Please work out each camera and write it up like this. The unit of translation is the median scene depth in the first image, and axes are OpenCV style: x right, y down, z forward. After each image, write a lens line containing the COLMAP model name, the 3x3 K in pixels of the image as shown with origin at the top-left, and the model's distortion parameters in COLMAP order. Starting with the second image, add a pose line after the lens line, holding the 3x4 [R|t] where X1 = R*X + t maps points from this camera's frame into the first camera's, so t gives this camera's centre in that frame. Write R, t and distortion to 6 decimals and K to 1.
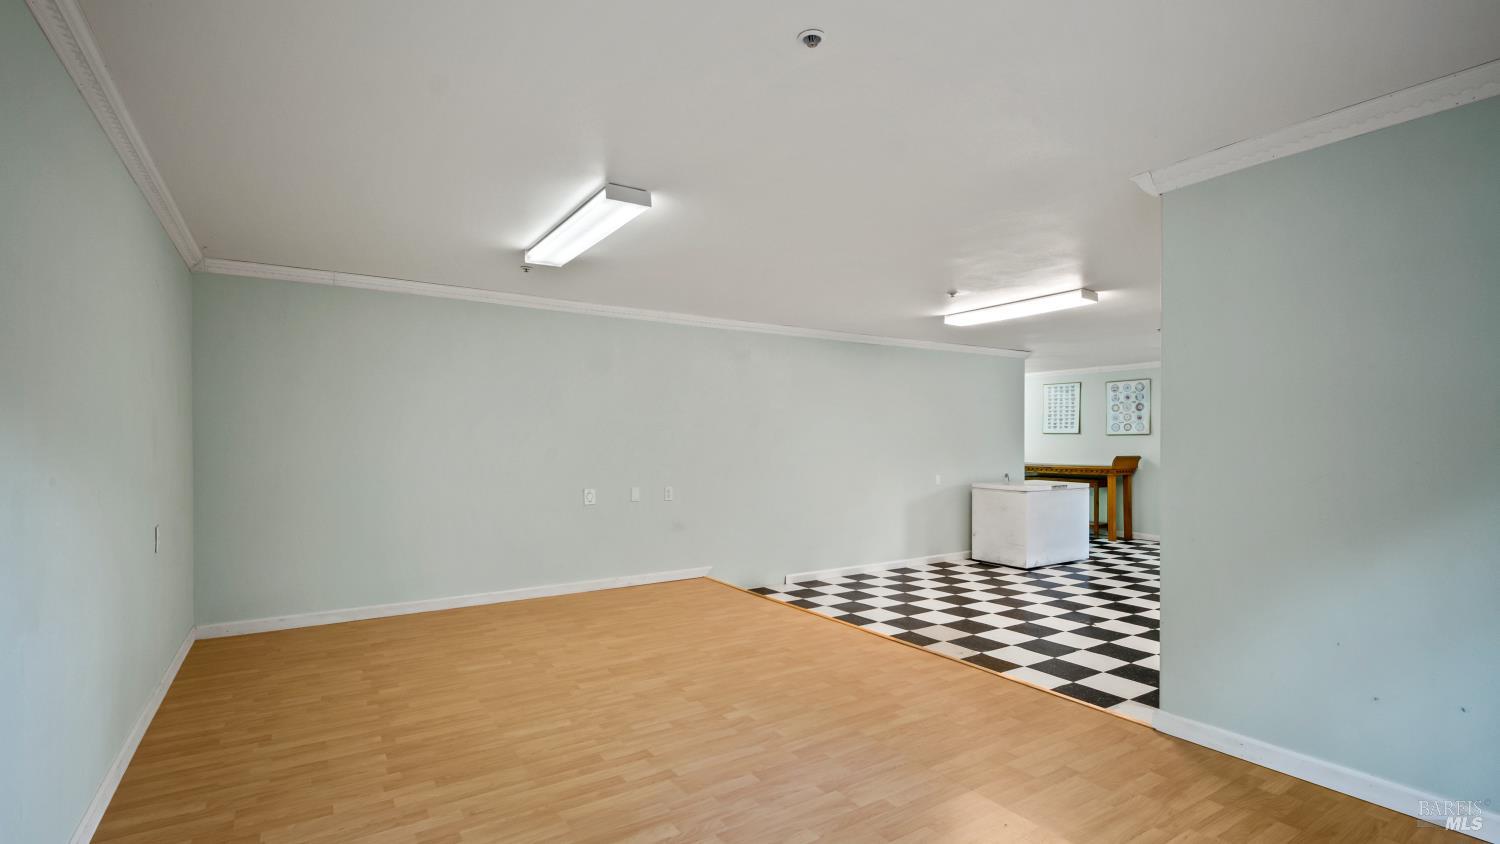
lens RADIAL K [[683.2, 0, 732.9], [0, 683.2, 394.3], [0, 0, 1]] dist [0.020424, -0.012952]
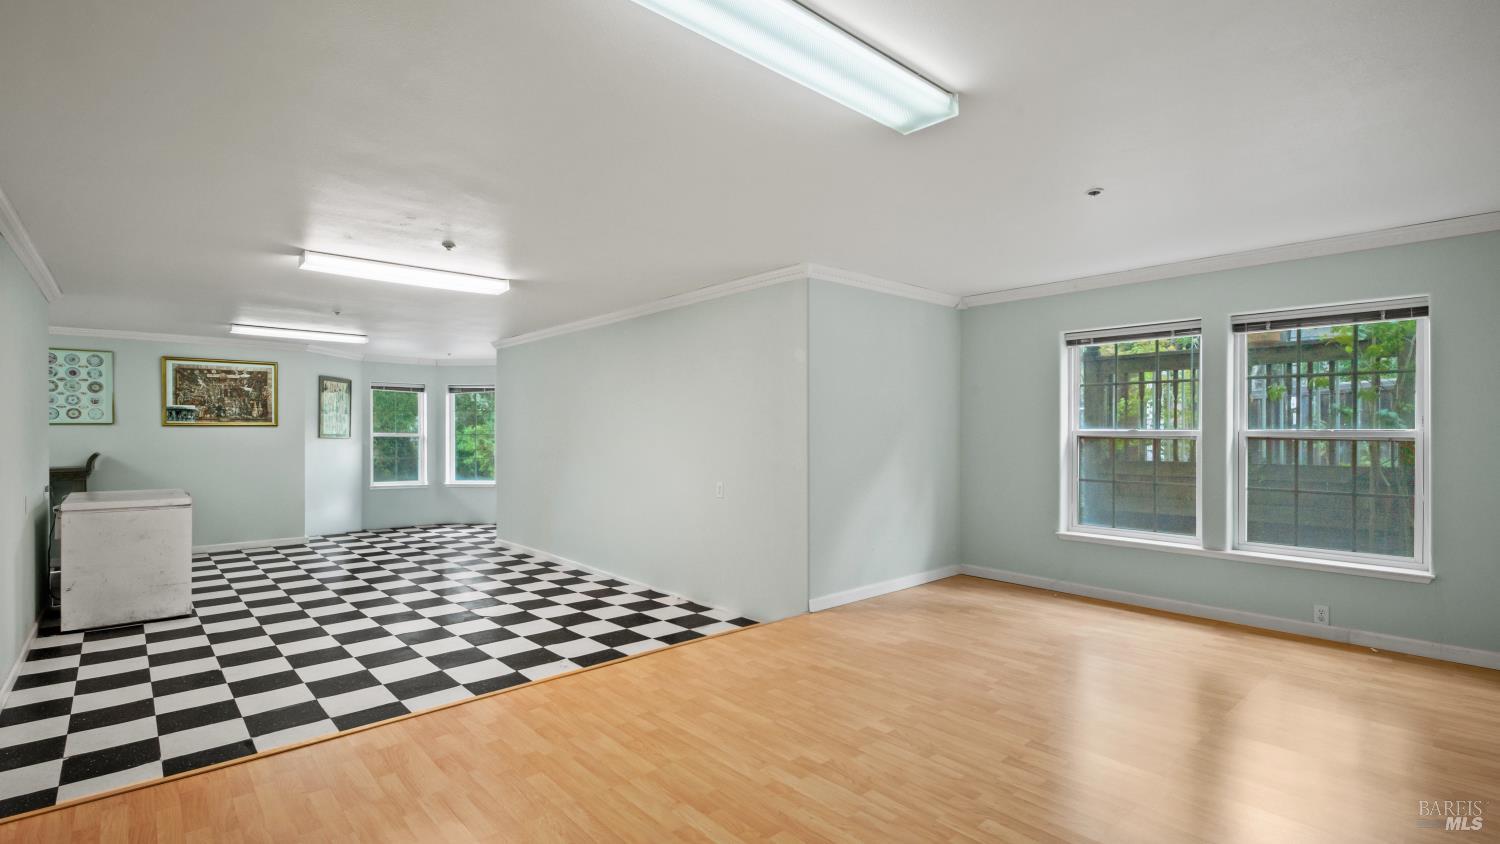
lens RADIAL K [[683.0, 0, 750.0], [0, 683.0, 422.0], [0, 0, 1]] dist [0.009789, -0.000433]
pose [[-0.166781, 0.012667, 0.985913, -0.580212], [-0.067878, 0.997398, -0.024297, 0.055135], [-0.983655, -0.070974, -0.165487, 0.880929]]
